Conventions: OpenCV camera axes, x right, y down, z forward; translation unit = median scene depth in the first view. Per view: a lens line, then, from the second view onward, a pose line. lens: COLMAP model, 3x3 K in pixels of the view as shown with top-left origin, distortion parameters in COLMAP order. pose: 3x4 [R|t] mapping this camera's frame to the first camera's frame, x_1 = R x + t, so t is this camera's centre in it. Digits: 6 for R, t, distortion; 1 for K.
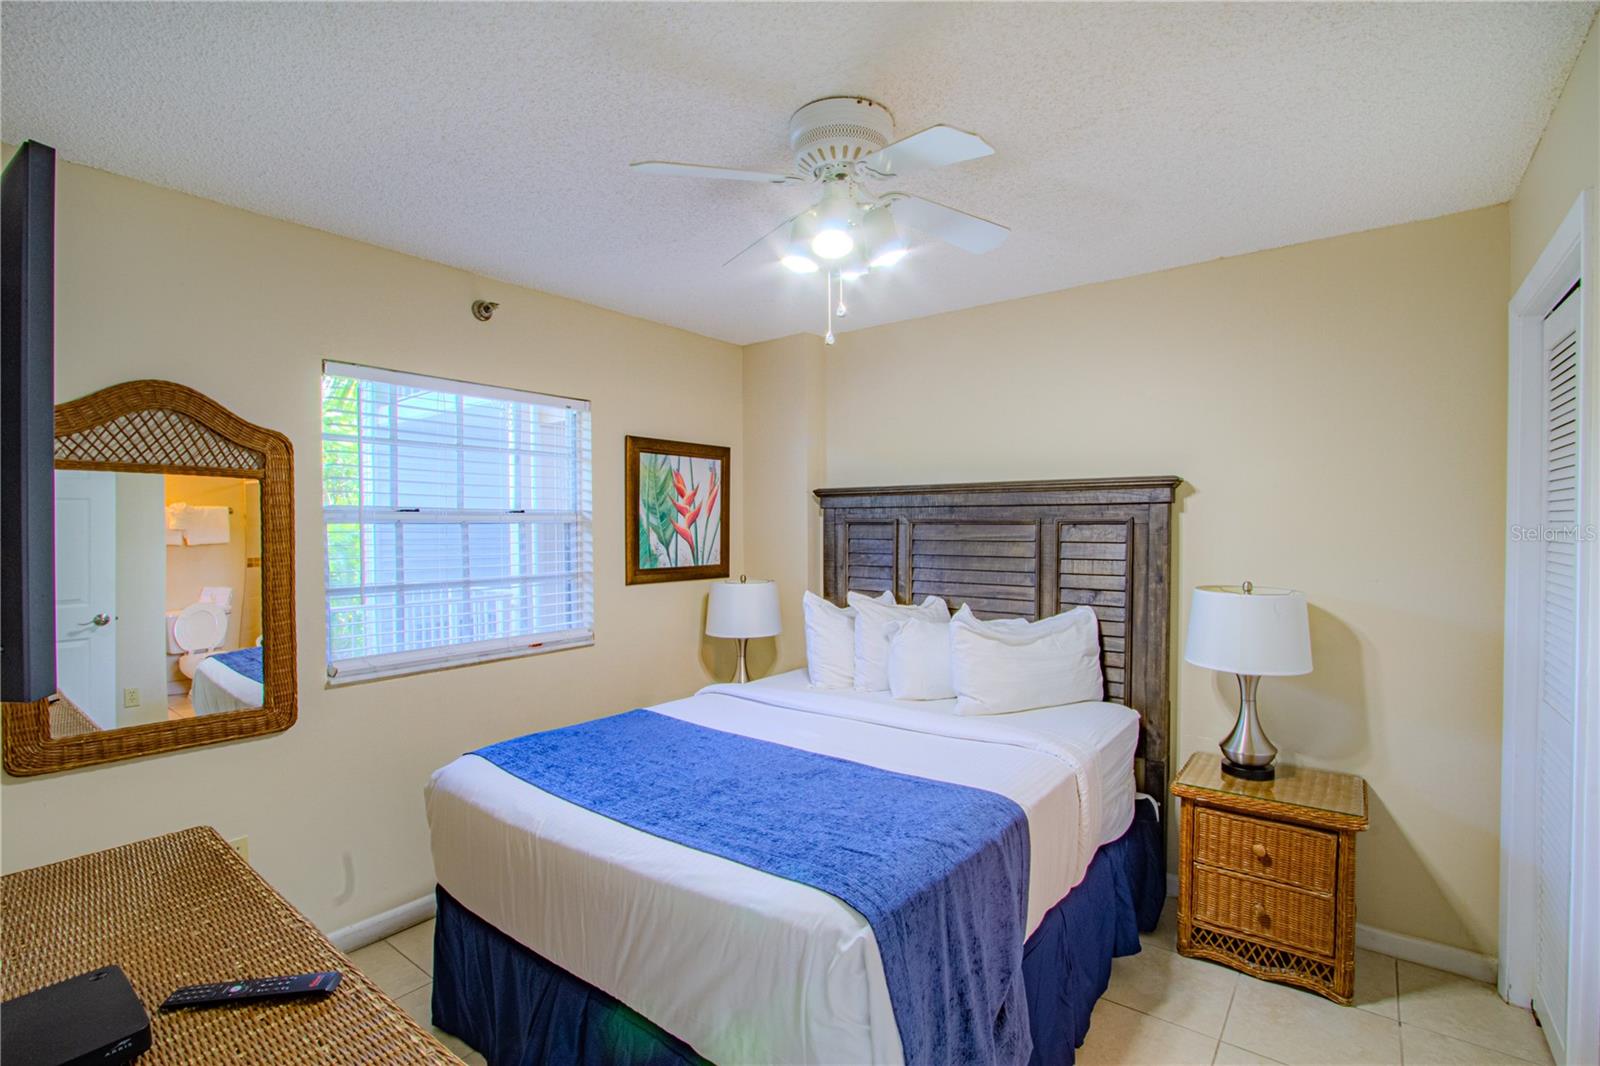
lens RADIAL K [[731.8, 0, 800.0], [0, 731.8, 533.0], [0, 0, 1]] dist [-0.012697, -0.000006]
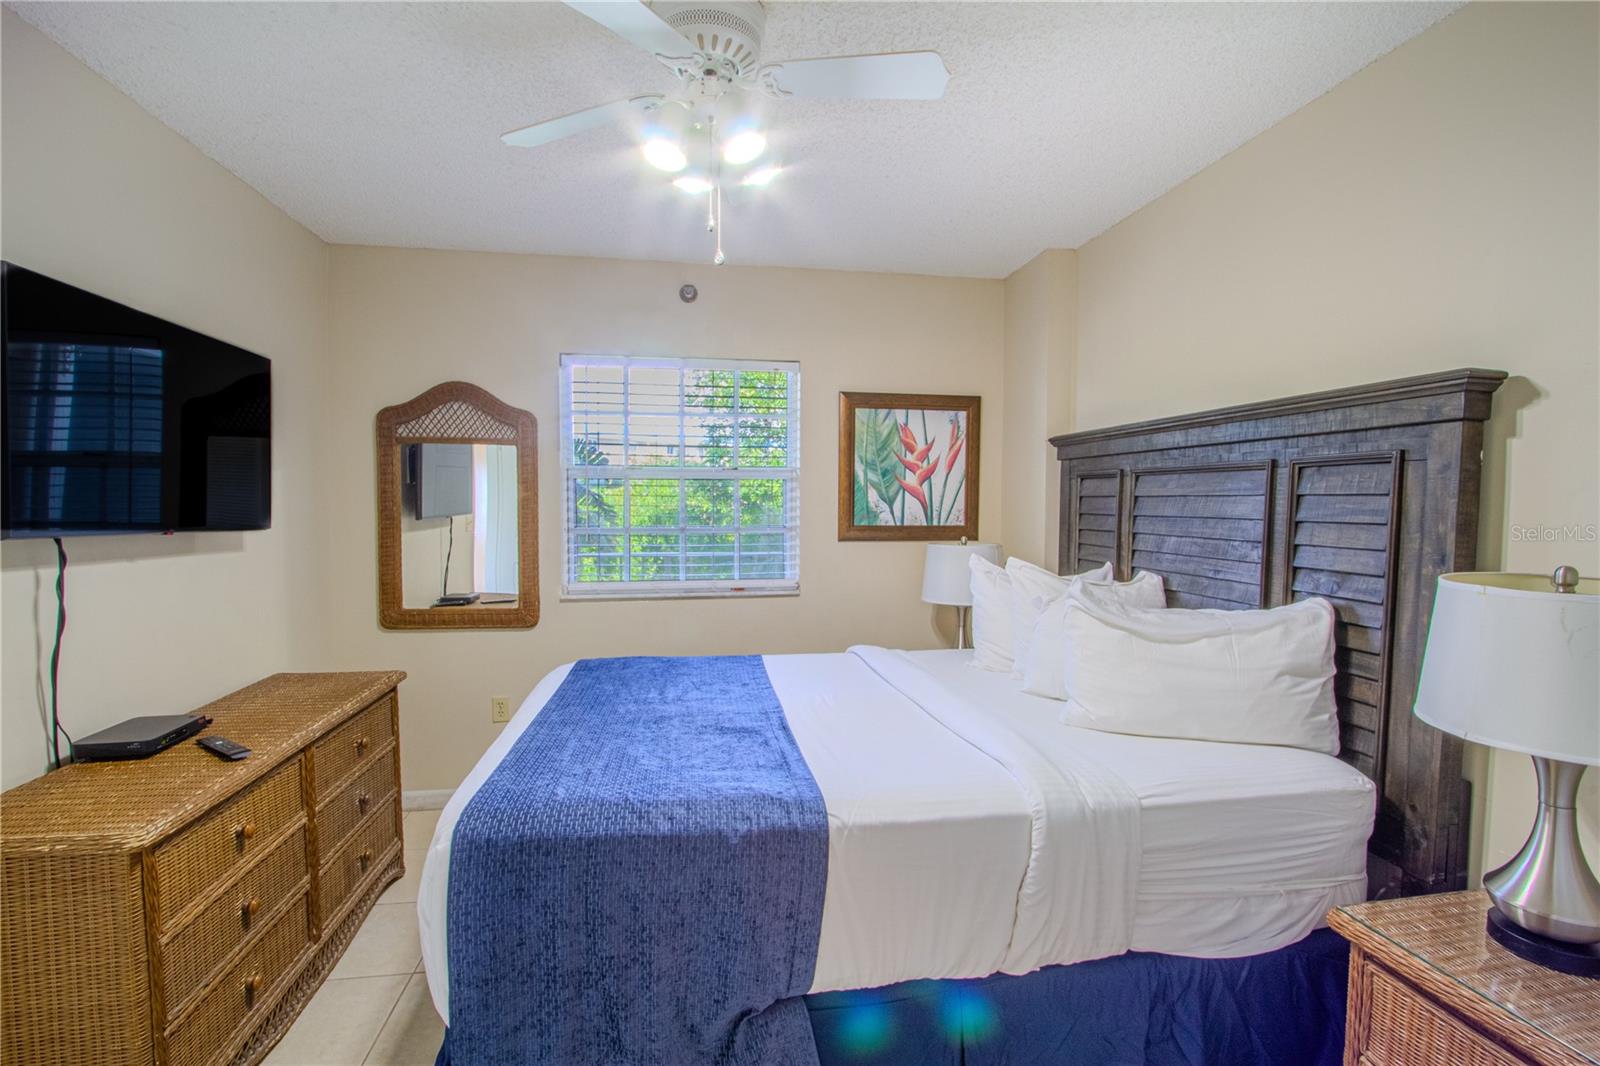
lens RADIAL K [[731.8, 0, 800.0], [0, 731.8, 533.0], [0, 0, 1]] dist [-0.012697, -0.000006]
pose [[0.740529, 0.034441, -0.671141, 0.397994], [-0.012462, 0.999218, 0.037526, 0.022962], [0.671908, -0.019425, 0.740379, 0.208432]]
